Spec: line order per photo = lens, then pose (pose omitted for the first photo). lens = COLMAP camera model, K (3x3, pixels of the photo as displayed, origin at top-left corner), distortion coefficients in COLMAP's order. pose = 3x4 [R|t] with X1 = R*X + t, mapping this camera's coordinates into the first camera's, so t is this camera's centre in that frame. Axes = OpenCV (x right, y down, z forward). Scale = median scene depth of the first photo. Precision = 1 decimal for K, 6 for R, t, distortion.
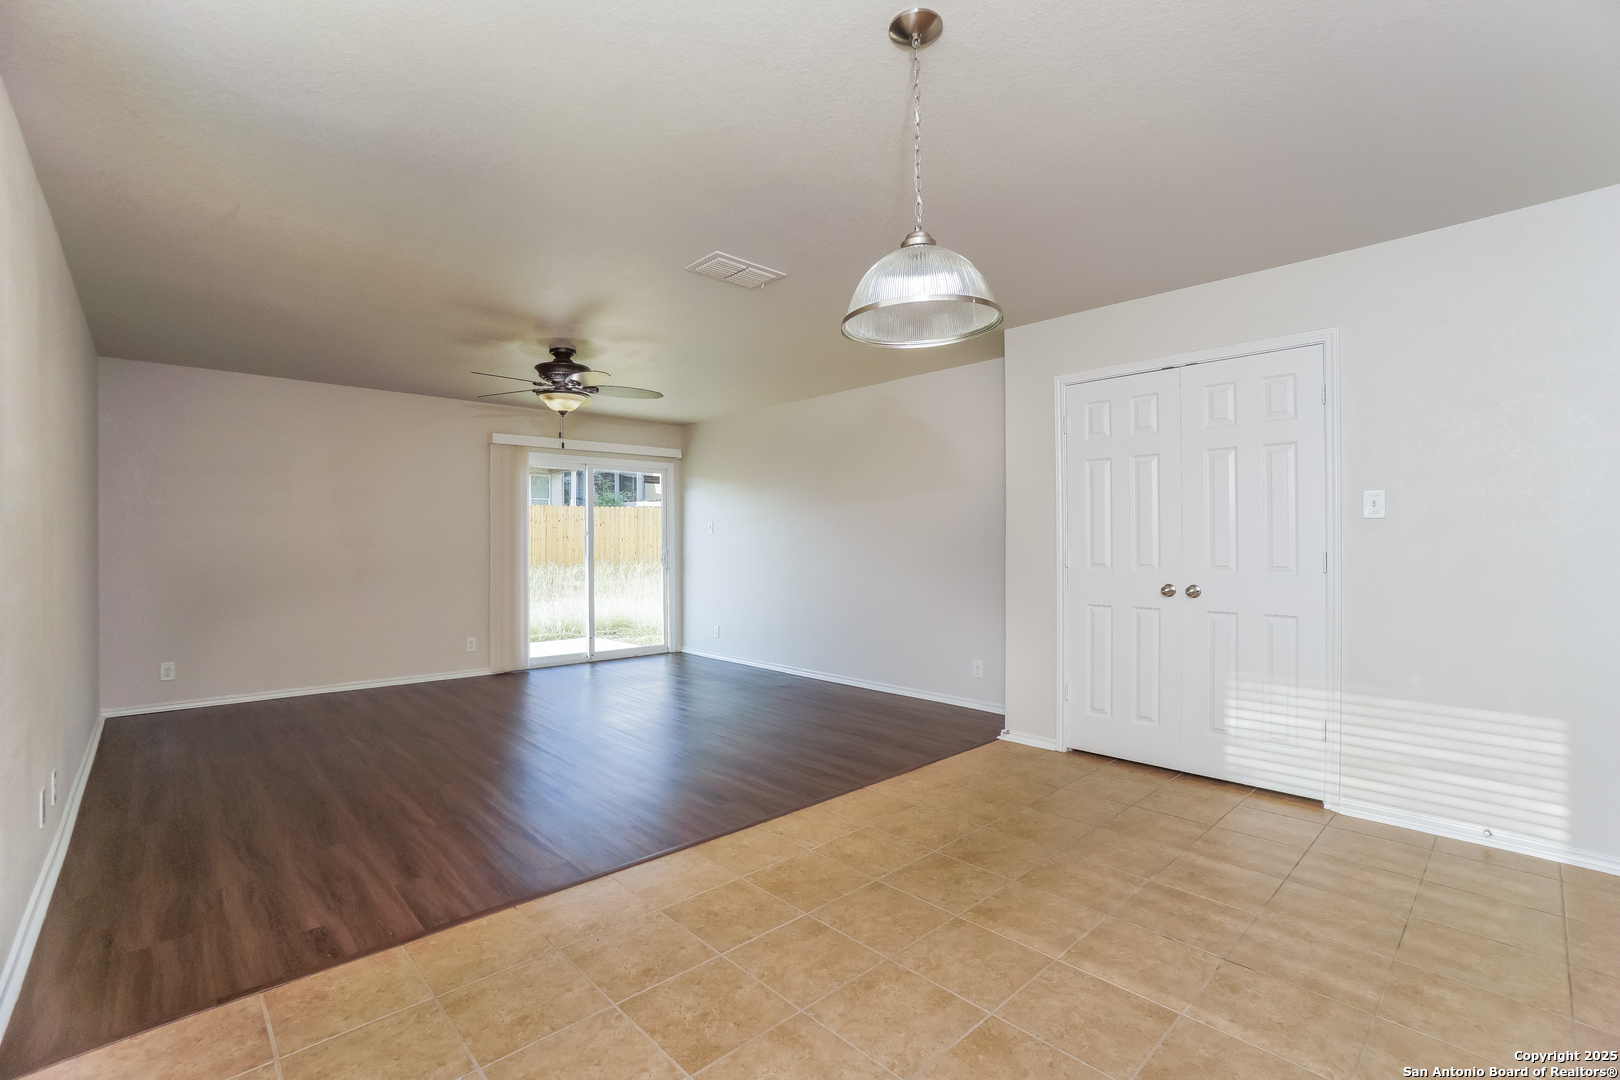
lens RADIAL K [[723.0, 0, 816.2], [0, 723.0, 535.0], [0, 0, 1]] dist [-0.018178, 0.000115]
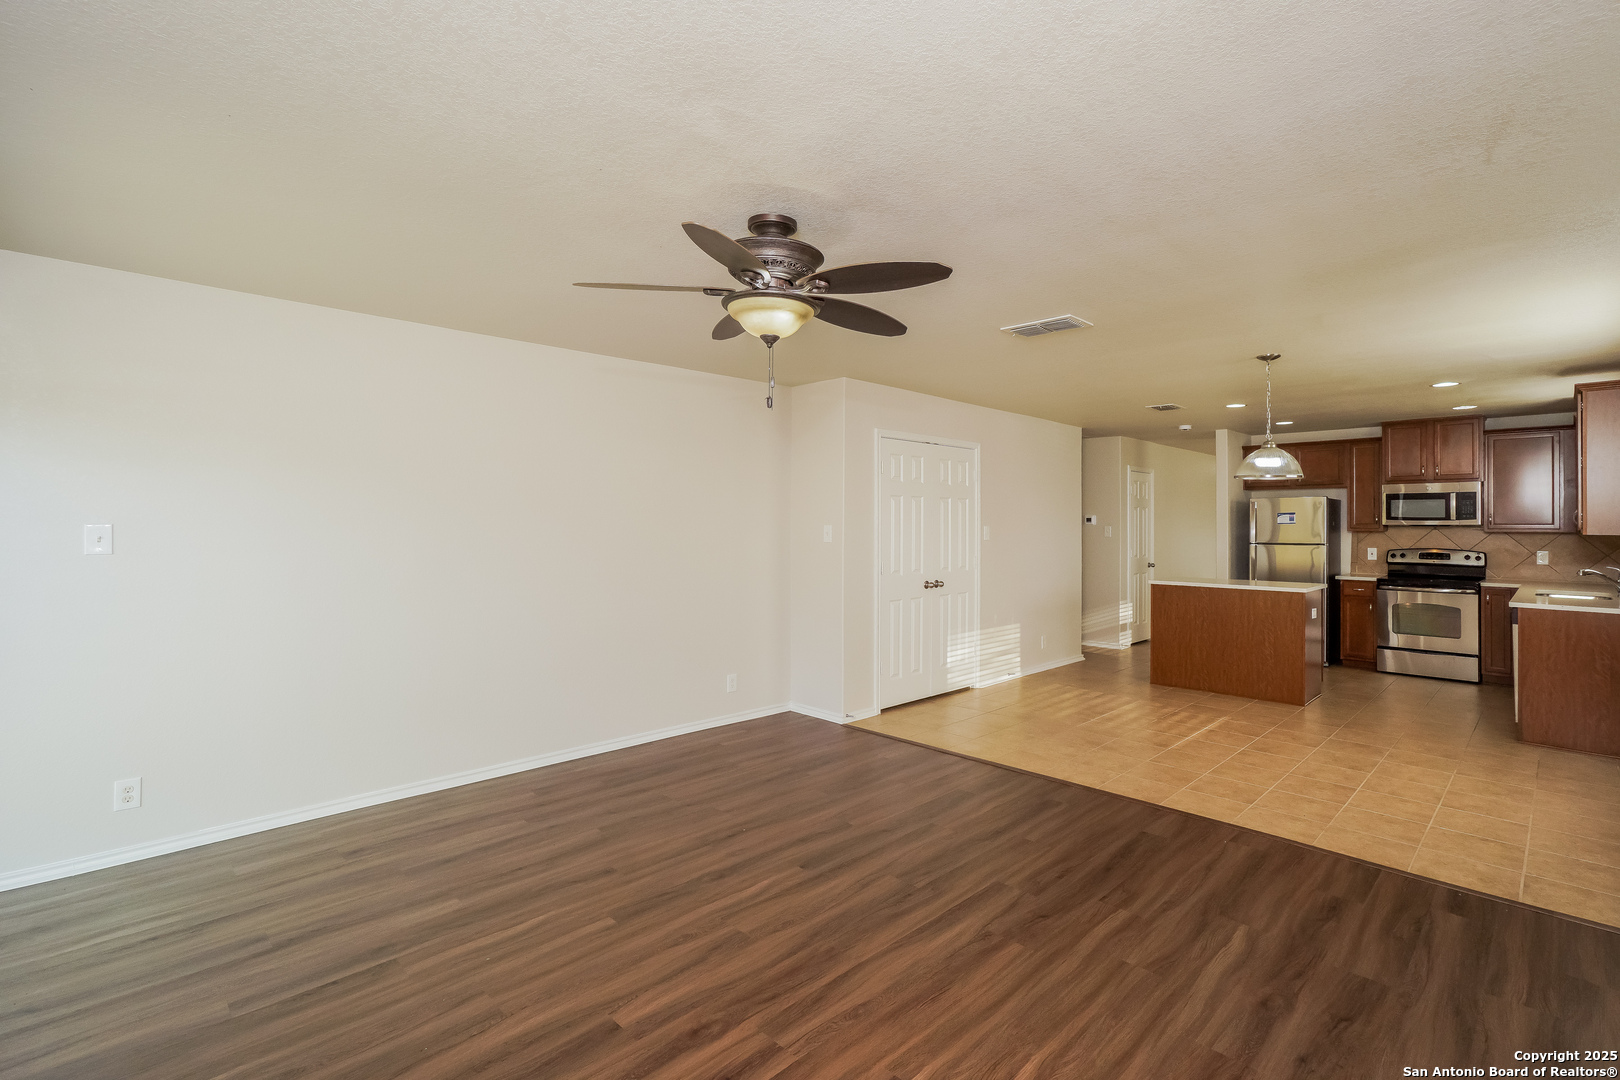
lens RADIAL K [[723.0, 0, 816.2], [0, 723.0, 535.0], [0, 0, 1]] dist [-0.018178, 0.000115]
pose [[-0.013789, 0.007737, 0.999875, -1.548633], [-0.002674, 0.999966, -0.007774, -0.042664], [-0.999901, -0.002781, -0.013768, 1.727453]]
